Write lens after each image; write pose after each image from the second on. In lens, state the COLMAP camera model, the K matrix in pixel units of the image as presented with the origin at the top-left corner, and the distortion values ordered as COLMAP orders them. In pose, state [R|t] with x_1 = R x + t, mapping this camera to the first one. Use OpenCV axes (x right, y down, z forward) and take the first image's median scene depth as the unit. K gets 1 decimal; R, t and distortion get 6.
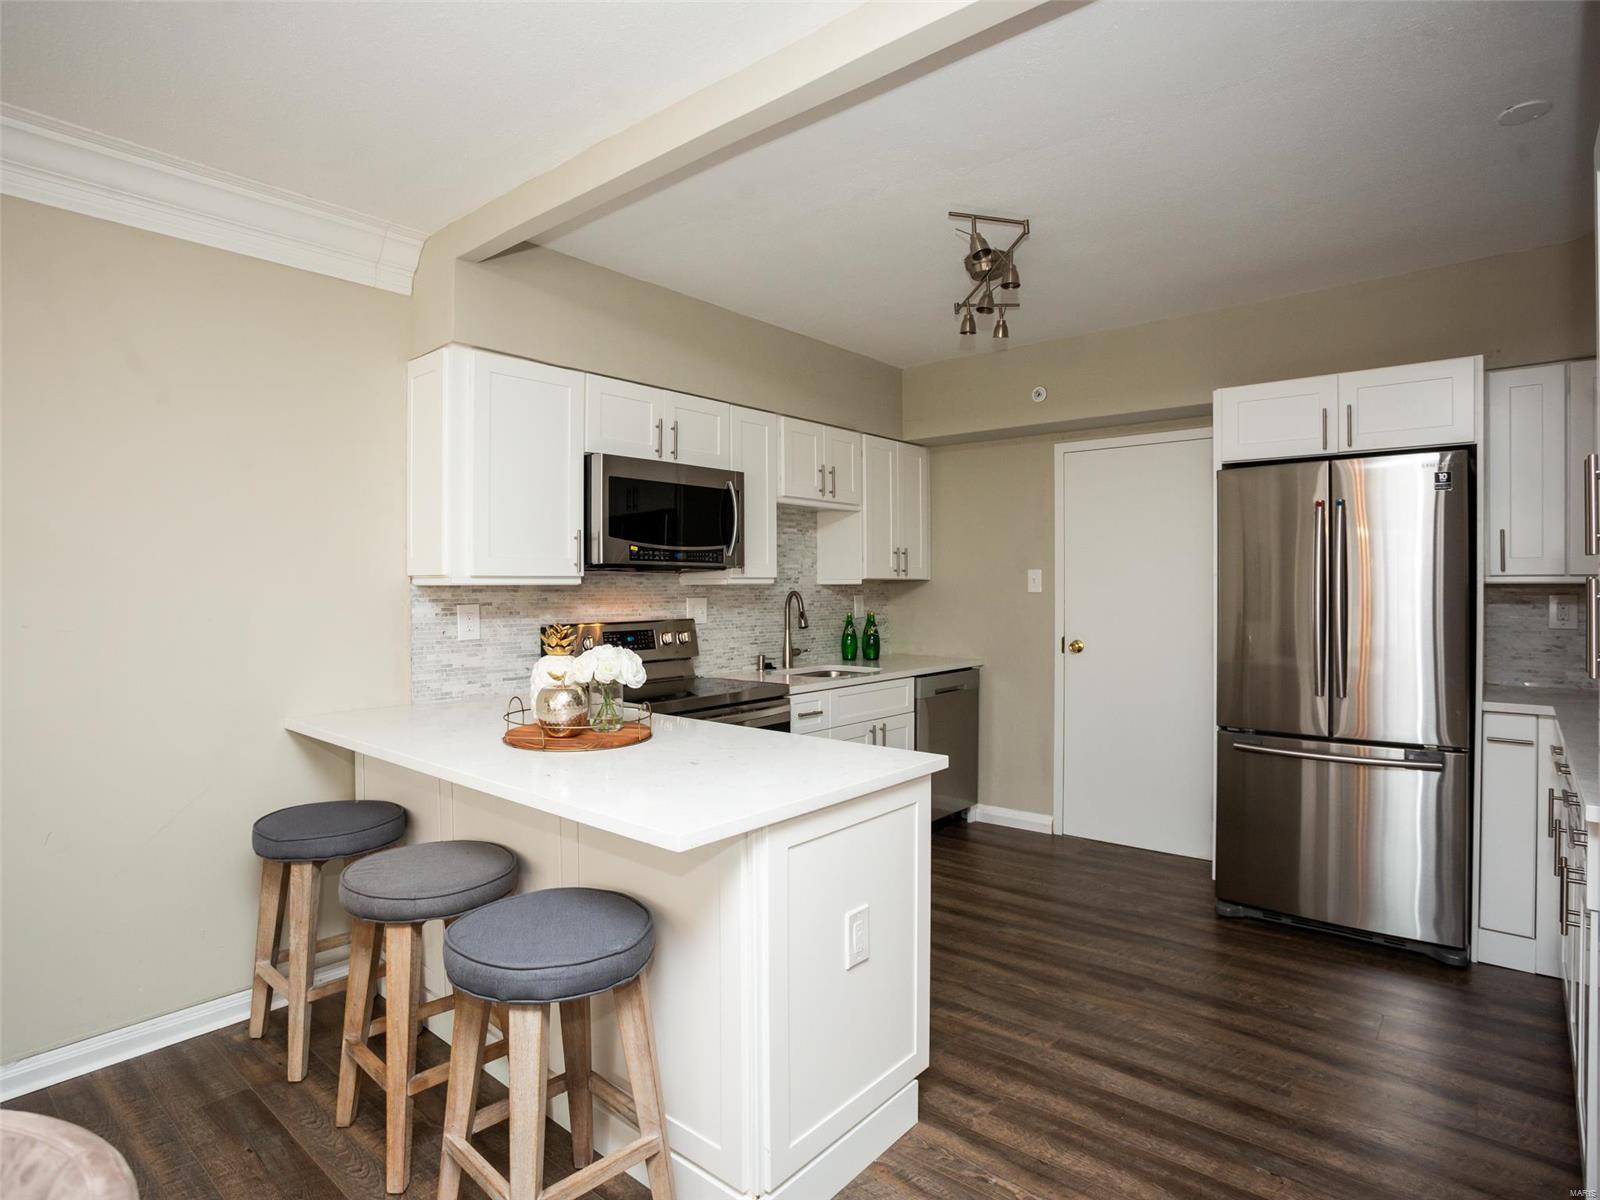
lens RADIAL K [[869.3, 0, 794.3], [0, 869.3, 587.0], [0, 0, 1]] dist [-0.052227, 0.011861]
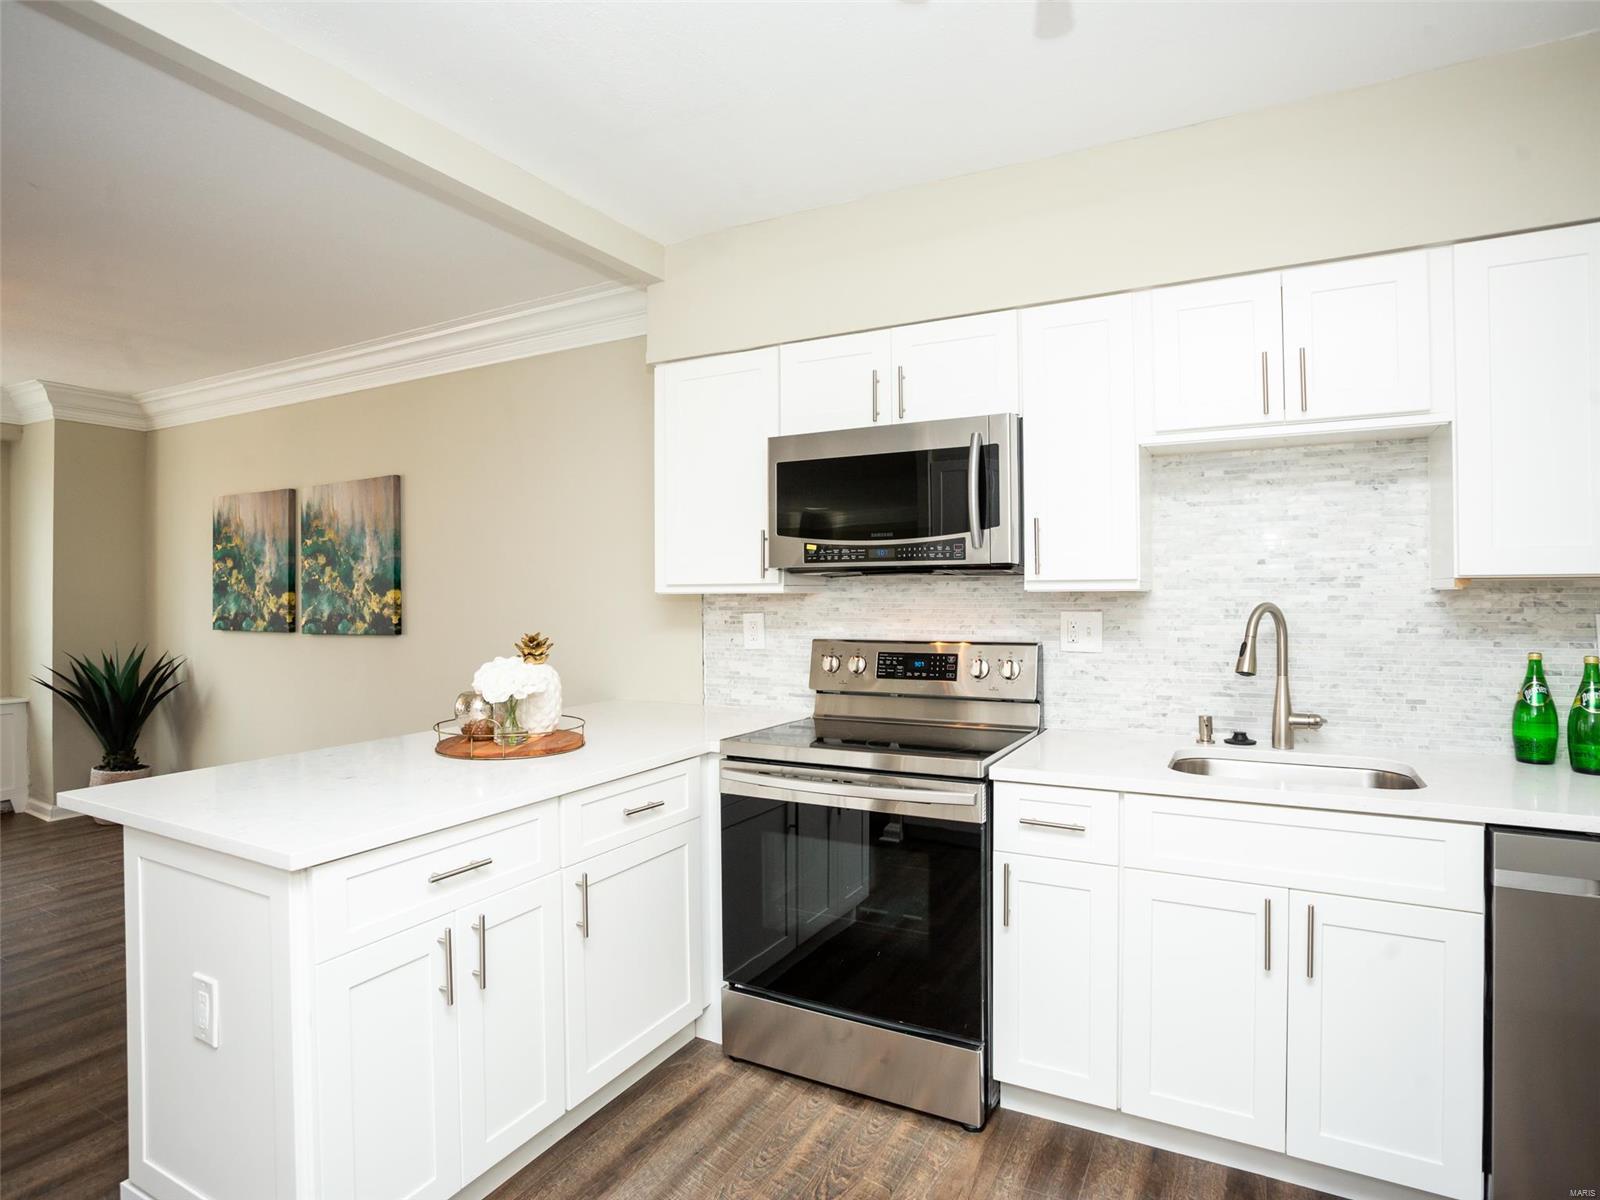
lens RADIAL K [[869.3, 0, 790.9], [0, 869.3, 589.2], [0, 0, 1]] dist [-0.052227, 0.011861]
pose [[0.206494, -0.003987, -0.978440, 0.583825], [0.004616, 0.999985, -0.003101, -0.003774], [0.978437, -0.003876, 0.206509, 0.807805]]
